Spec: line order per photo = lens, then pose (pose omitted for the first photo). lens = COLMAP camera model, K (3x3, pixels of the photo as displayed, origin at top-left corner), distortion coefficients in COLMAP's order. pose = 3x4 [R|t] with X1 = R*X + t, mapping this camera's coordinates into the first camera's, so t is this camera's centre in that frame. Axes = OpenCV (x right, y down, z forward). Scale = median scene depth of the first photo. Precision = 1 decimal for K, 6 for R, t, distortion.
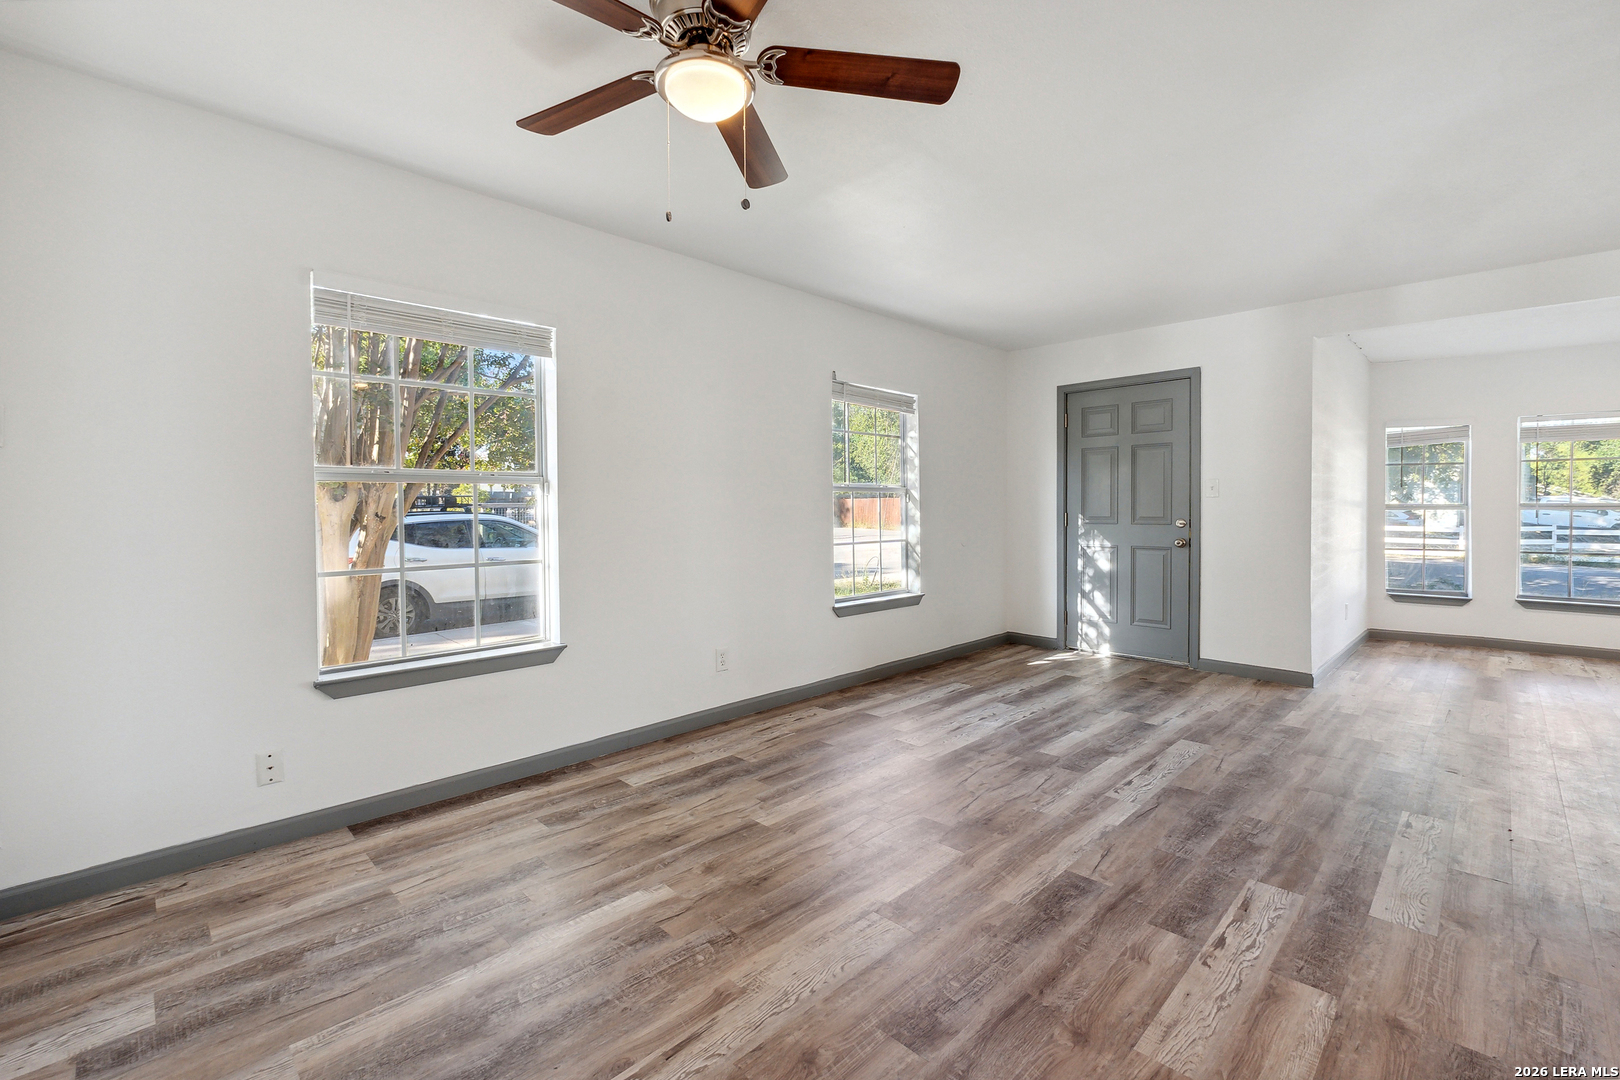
lens RADIAL K [[699.6, 0, 810.2], [0, 699.6, 509.0], [0, 0, 1]] dist [-0.002129, -0.000252]
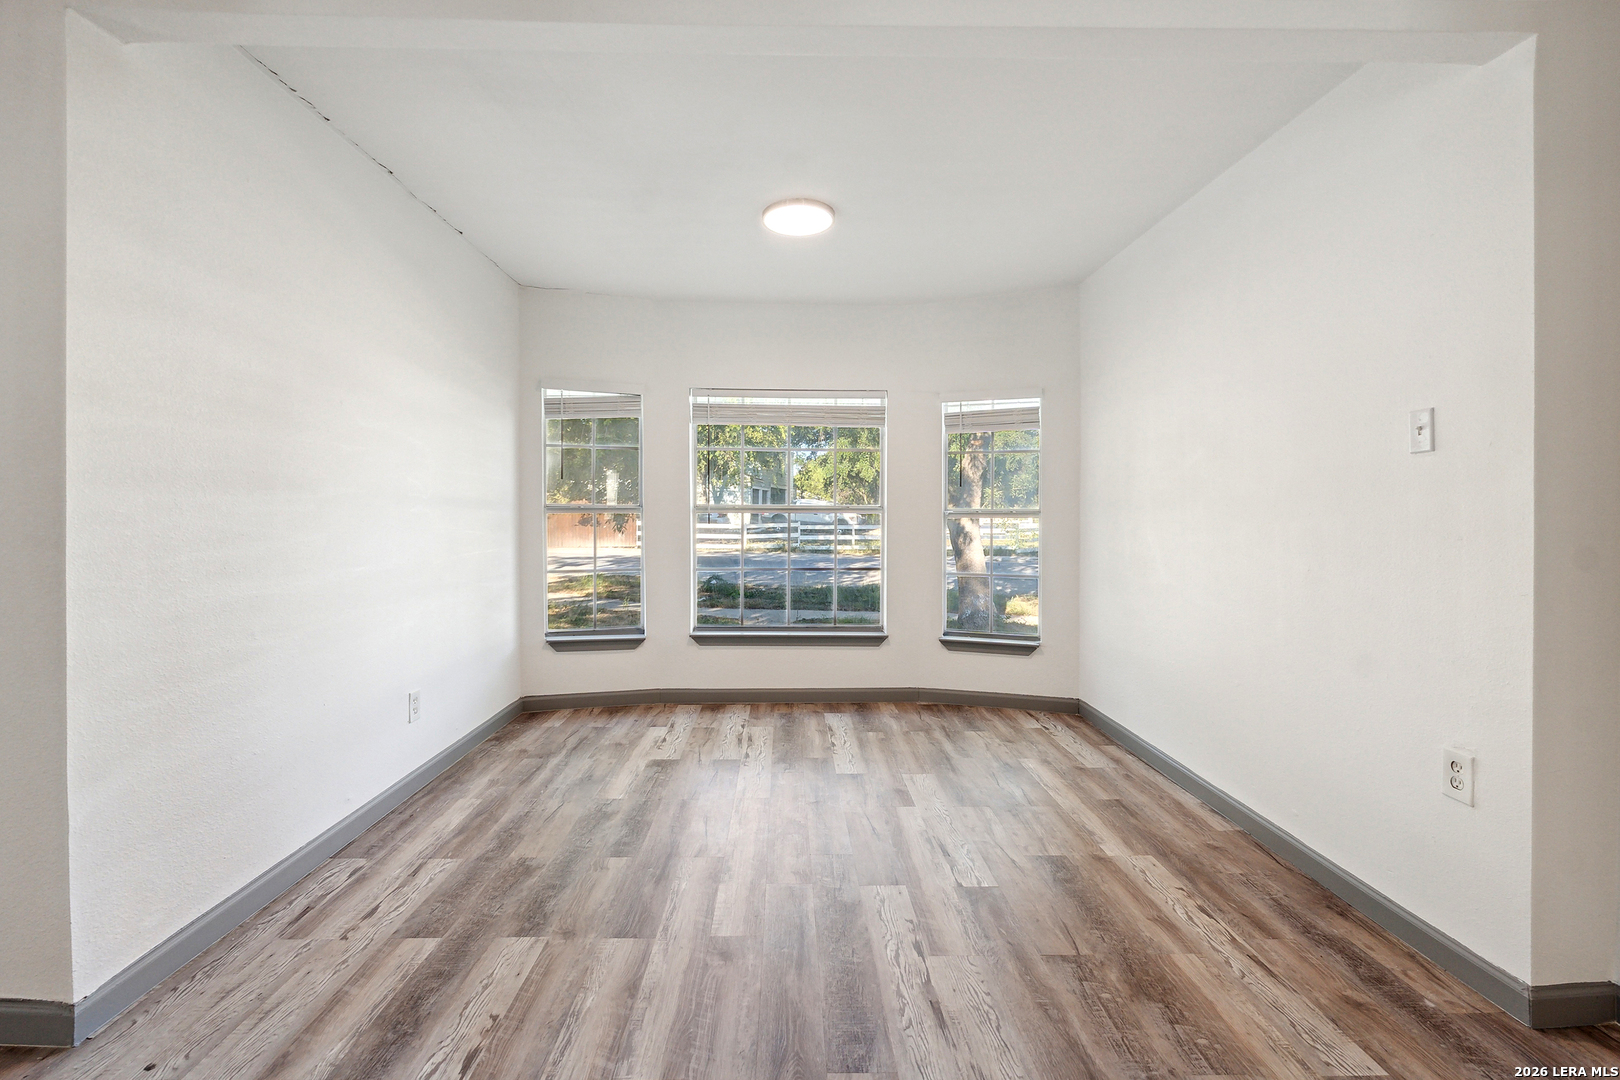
lens RADIAL K [[699.6, 0, 810.2], [0, 699.6, 509.0], [0, 0, 1]] dist [-0.002129, -0.000252]
pose [[0.686033, 0.002222, 0.727567, 0.607454], [-0.003750, 0.999993, 0.000482, -0.004904], [-0.727561, -0.003059, 0.686036, 0.431254]]
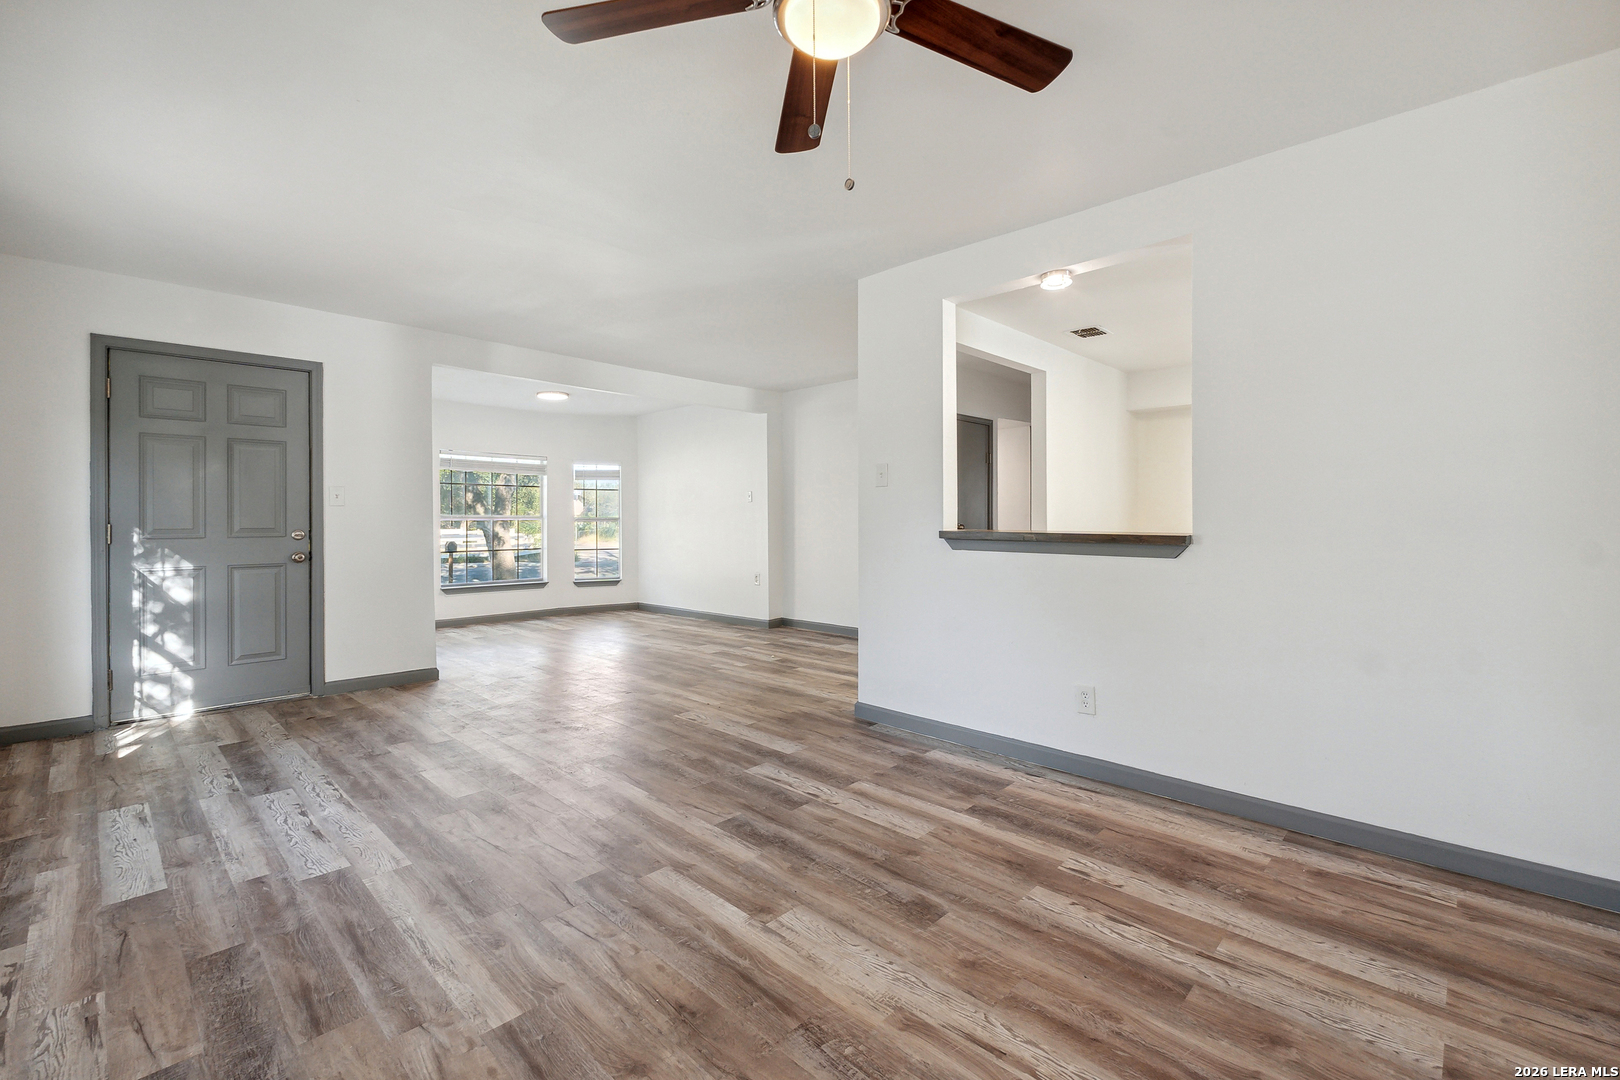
lens RADIAL K [[698.8, 0, 808.2], [0, 698.8, 518.3], [0, 0, 1]] dist [-0.004434, -0.000503]
pose [[-0.017786, 0.002692, 0.999838, -0.333070], [0.003823, 0.999989, -0.002624, 0.003515], [-0.999835, 0.003776, -0.017796, 0.357356]]
